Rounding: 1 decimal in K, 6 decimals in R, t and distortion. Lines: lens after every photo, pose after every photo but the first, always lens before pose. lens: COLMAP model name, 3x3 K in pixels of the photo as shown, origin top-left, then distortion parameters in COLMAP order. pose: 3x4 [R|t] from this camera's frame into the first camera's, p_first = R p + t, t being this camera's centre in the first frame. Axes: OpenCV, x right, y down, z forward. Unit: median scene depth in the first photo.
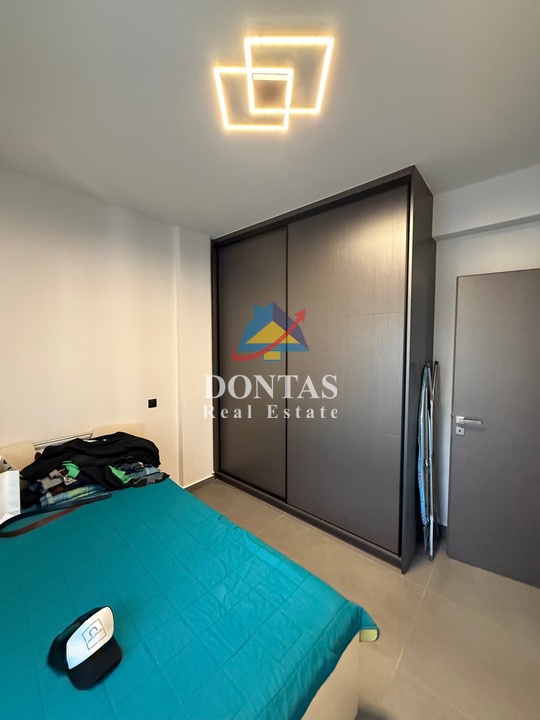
lens RADIAL K [[289.8, 0, 266.6], [0, 289.8, 363.5], [0, 0, 1]] dist [0.004096, -0.000691]
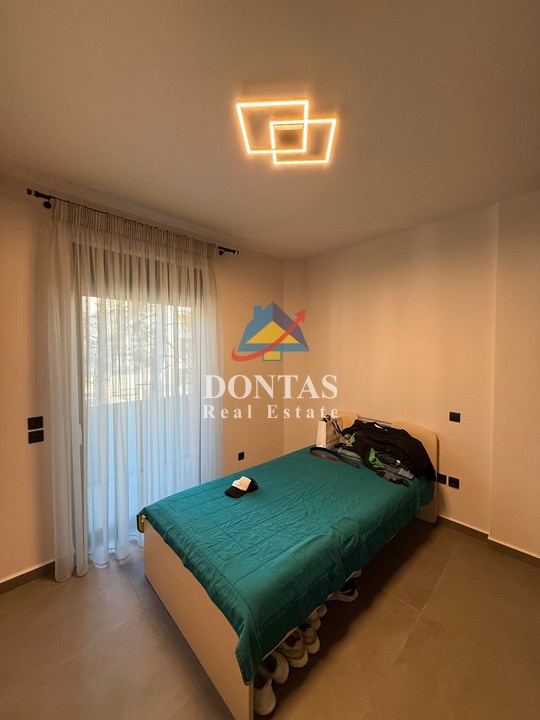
lens RADIAL K [[289.8, 0, 269.9], [0, 289.8, 362.2], [0, 0, 1]] dist [0.004096, -0.000691]
pose [[-0.071560, 0.038467, -0.996694, 0.787929], [-0.093331, 0.994614, 0.045088, -0.028492], [0.993060, 0.096249, -0.067585, 0.685660]]
